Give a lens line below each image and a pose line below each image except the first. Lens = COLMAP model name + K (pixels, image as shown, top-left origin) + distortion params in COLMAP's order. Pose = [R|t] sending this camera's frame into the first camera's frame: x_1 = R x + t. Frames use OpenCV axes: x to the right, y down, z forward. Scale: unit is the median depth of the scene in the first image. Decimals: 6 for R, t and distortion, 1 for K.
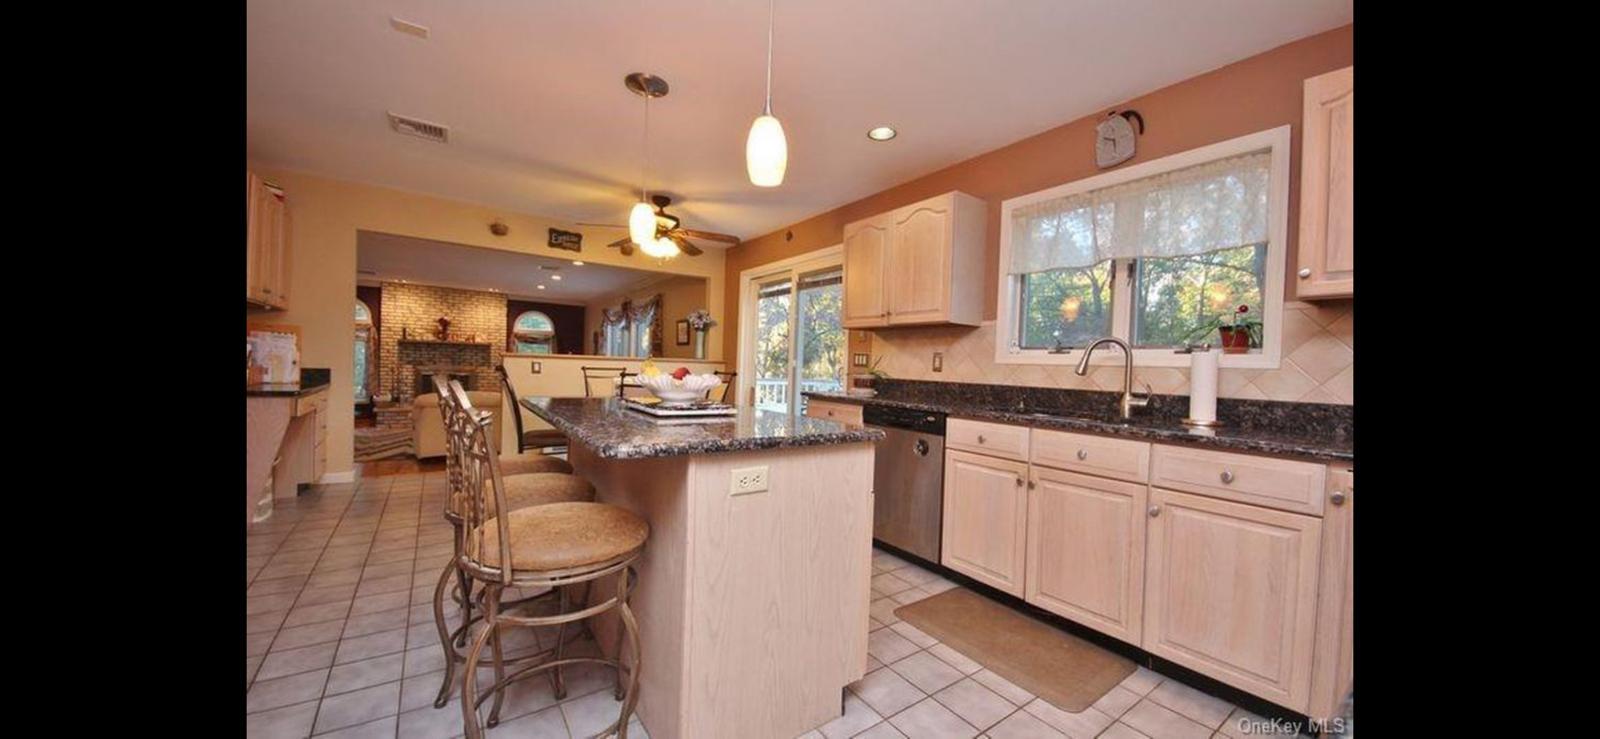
lens RADIAL K [[516.1, 0, 803.5], [0, 516.1, 372.9], [0, 0, 1]] dist [-0.006893, -0.000457]
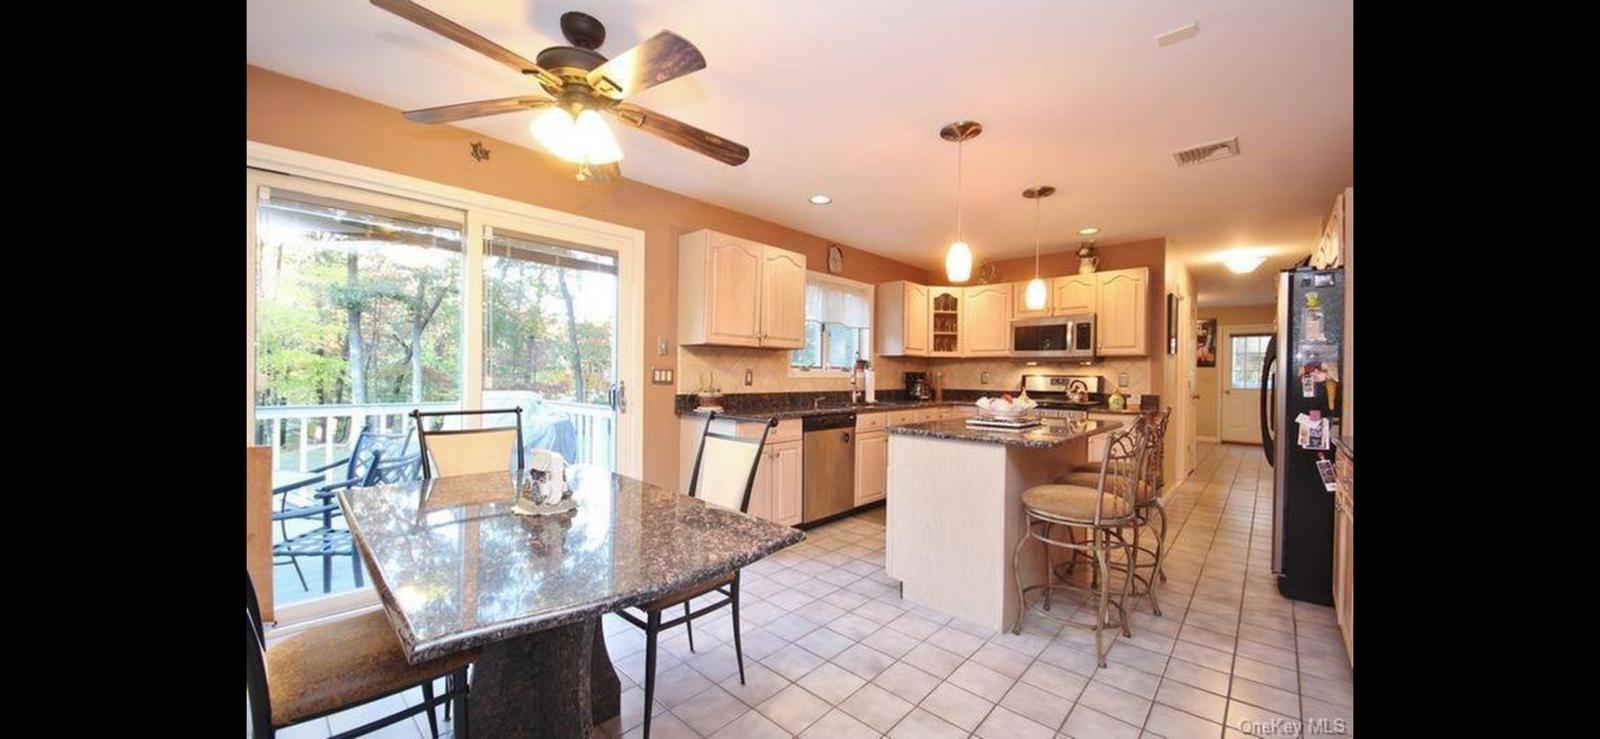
lens RADIAL K [[516.1, 0, 807.8], [0, 516.1, 375.2], [0, 0, 1]] dist [-0.006893, -0.000457]
pose [[-0.207149, -0.038122, 0.977566, -0.634879], [-0.003513, 0.999263, 0.038224, -0.048405], [-0.978303, 0.004484, -0.207130, 0.751732]]
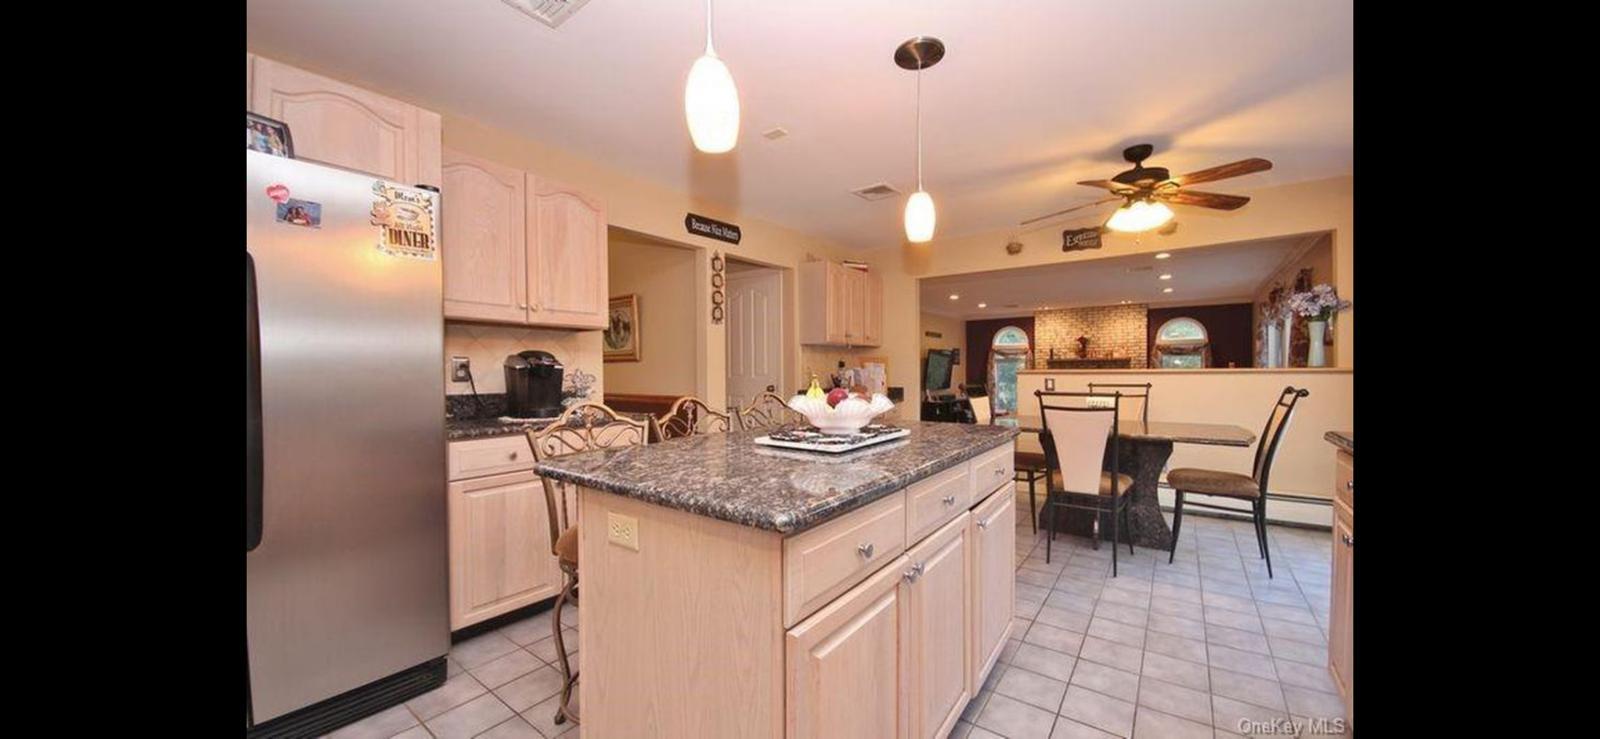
lens RADIAL K [[516.1, 0, 814.1], [0, 516.1, 376.4], [0, 0, 1]] dist [-0.006893, -0.000457]
pose [[0.303196, -0.024544, -0.952612, 0.217172], [0.003778, 0.999691, -0.024554, -0.004002], [0.952921, 0.003845, 0.303195, 0.284755]]
